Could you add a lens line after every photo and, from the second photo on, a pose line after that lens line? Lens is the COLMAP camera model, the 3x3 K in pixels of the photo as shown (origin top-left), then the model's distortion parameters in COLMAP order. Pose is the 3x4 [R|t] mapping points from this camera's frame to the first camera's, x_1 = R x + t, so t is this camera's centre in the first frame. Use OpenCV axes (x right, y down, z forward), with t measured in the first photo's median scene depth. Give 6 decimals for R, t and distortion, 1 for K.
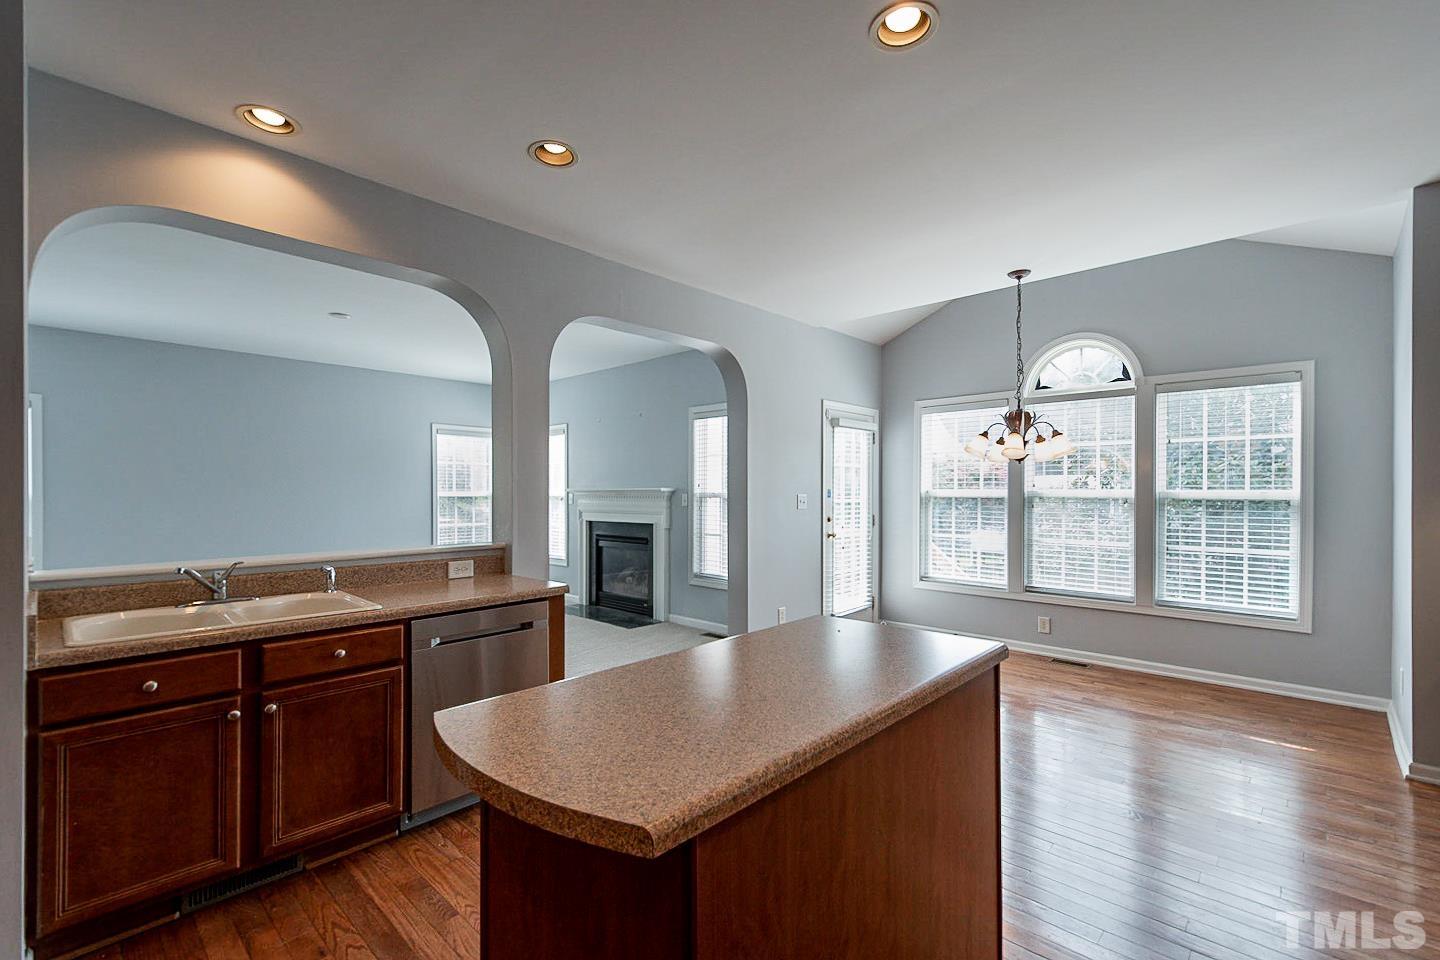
lens RADIAL K [[630.1, 0, 714.5], [0, 630.1, 493.5], [0, 0, 1]] dist [0.013425, -0.004527]
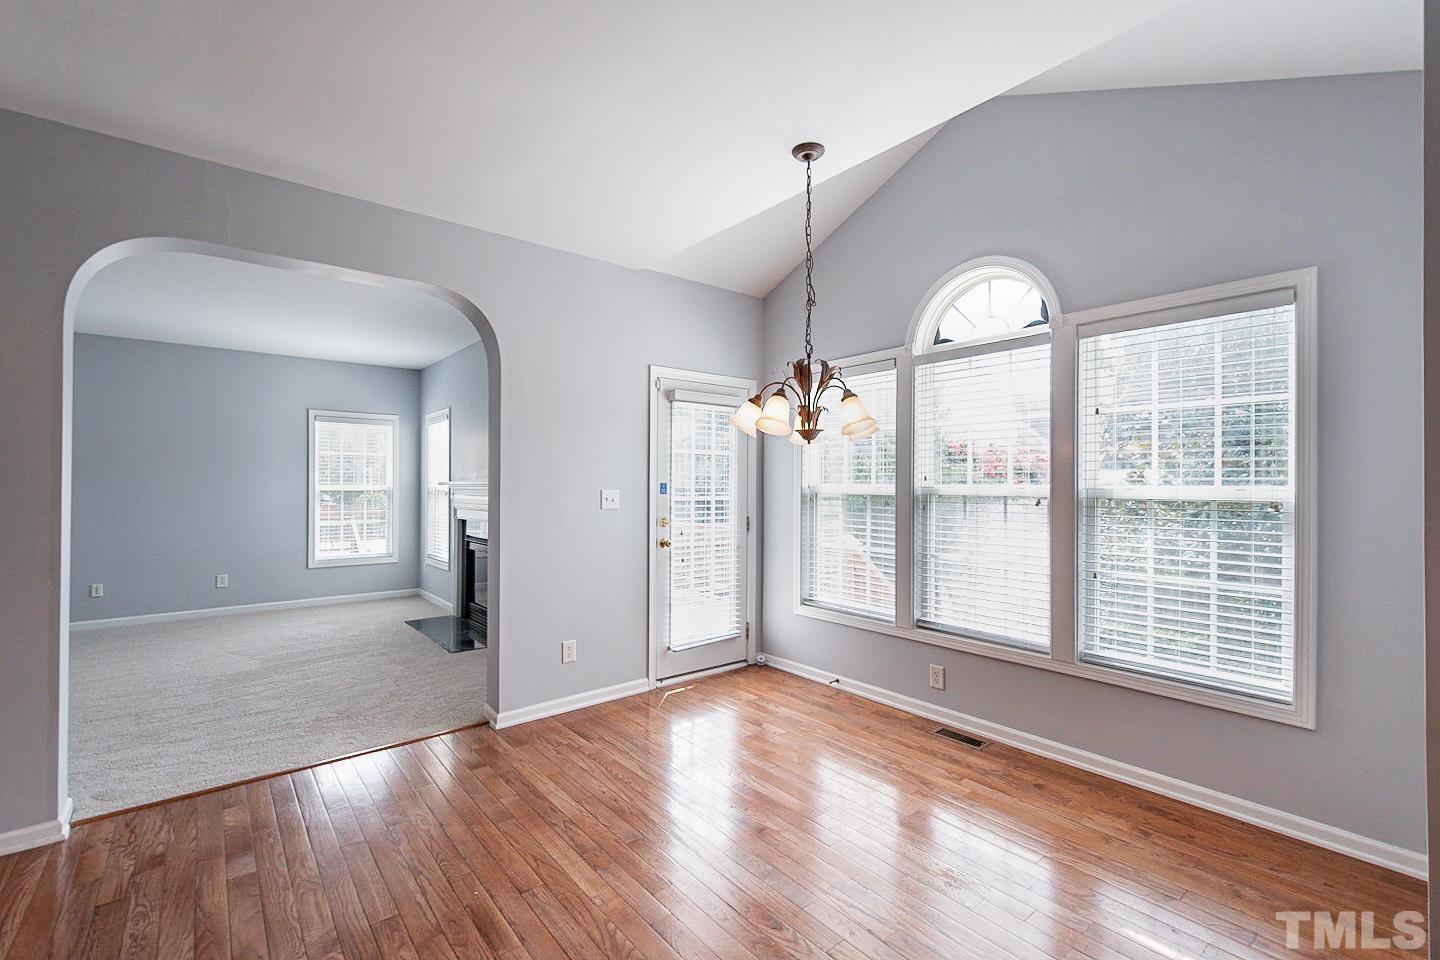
lens RADIAL K [[630.1, 0, 714.8], [0, 630.1, 481.8], [0, 0, 1]] dist [0.013425, -0.004527]
pose [[0.990645, 0.003940, -0.136410, 0.362218], [-0.005718, 0.999904, -0.012643, 0.001231], [0.136347, 0.013304, 0.990572, 0.262058]]
